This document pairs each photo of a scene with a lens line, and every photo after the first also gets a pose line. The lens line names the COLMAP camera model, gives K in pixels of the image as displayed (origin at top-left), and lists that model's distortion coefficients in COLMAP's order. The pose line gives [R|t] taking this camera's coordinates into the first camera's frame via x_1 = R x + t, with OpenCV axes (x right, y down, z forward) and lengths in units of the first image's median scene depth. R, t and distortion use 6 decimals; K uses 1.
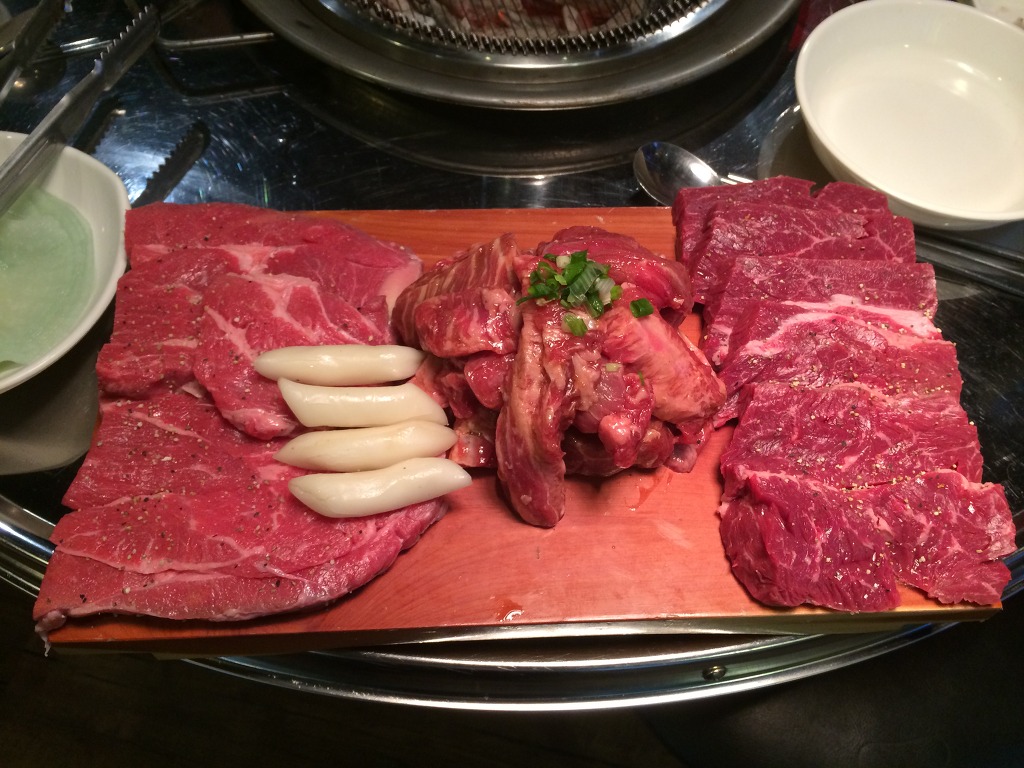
lens RADIAL K [[866.5, 0, 509.2], [0, 866.5, 387.7], [0, 0, 1]] dist [0.051912, -0.046783]
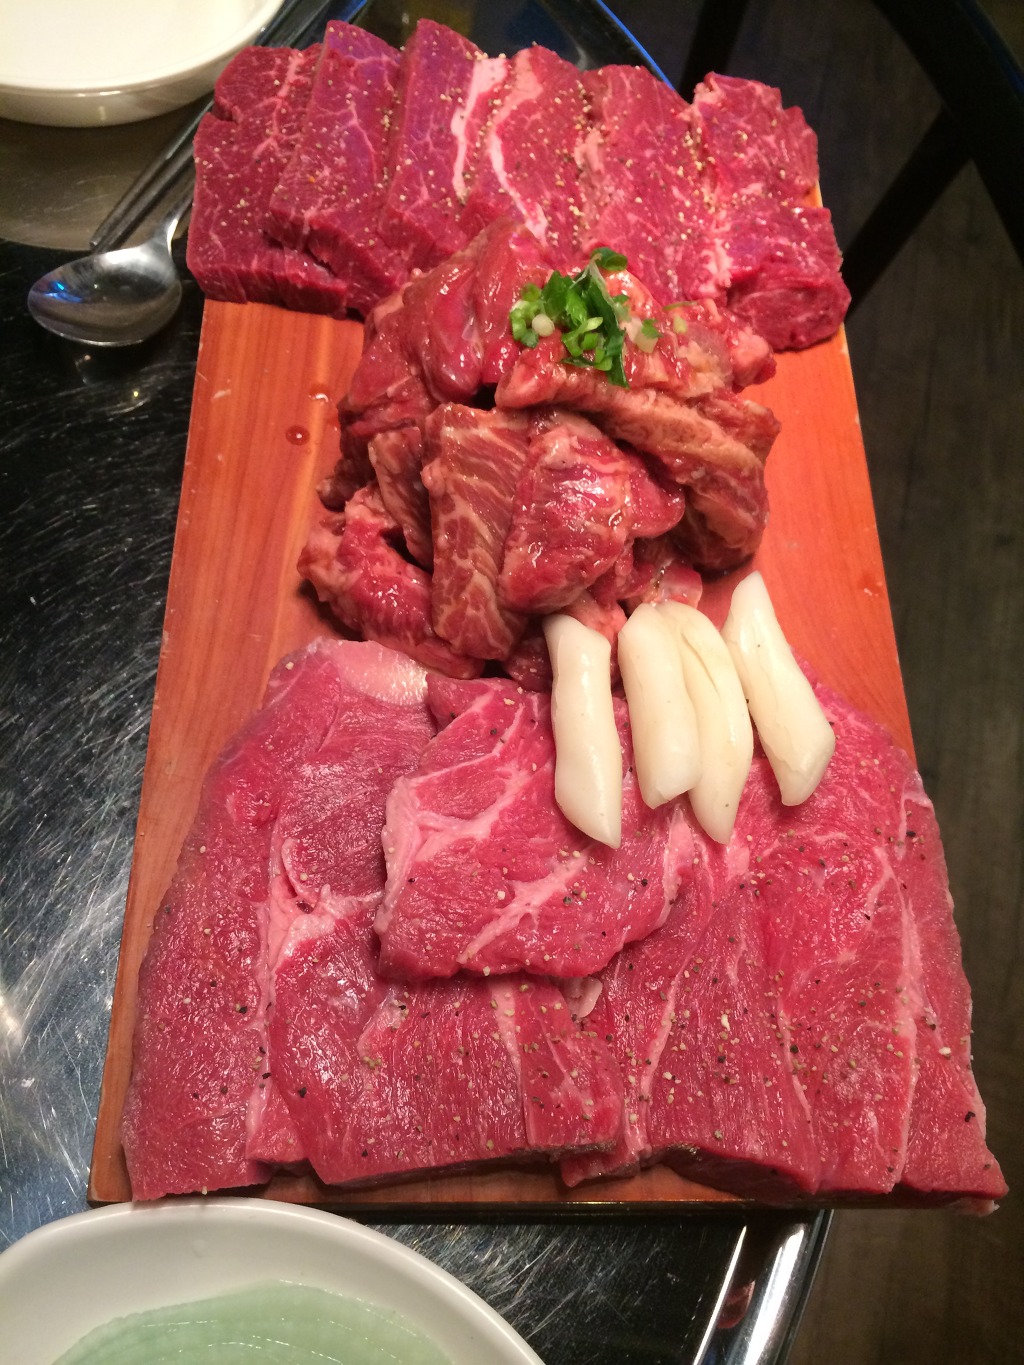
lens RADIAL K [[1155.1, 0, 508.7], [0, 1155.1, 687.7], [0, 0, 1]] dist [0.051912, -0.046783]
pose [[0.047179, -0.914624, 0.401544, -0.489515], [0.793279, 0.278599, 0.541378, -0.511813], [-0.607027, 0.292995, 0.738696, 0.417758]]
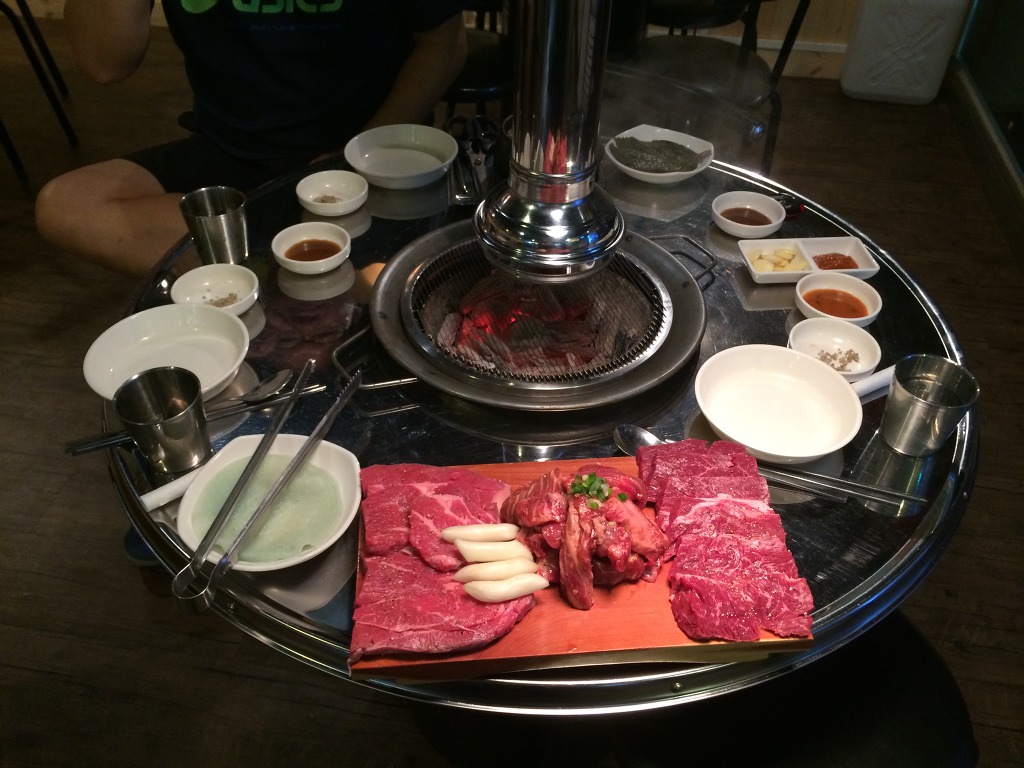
lens RADIAL K [[866.5, 0, 516.7], [0, 866.5, 386.5], [0, 0, 1]] dist [0.051912, -0.046783]
pose [[0.998818, -0.041258, 0.025688, -0.144646], [0.047315, 0.946256, -0.319938, 0.303044], [-0.011107, 0.320776, 0.947090, -1.057811]]
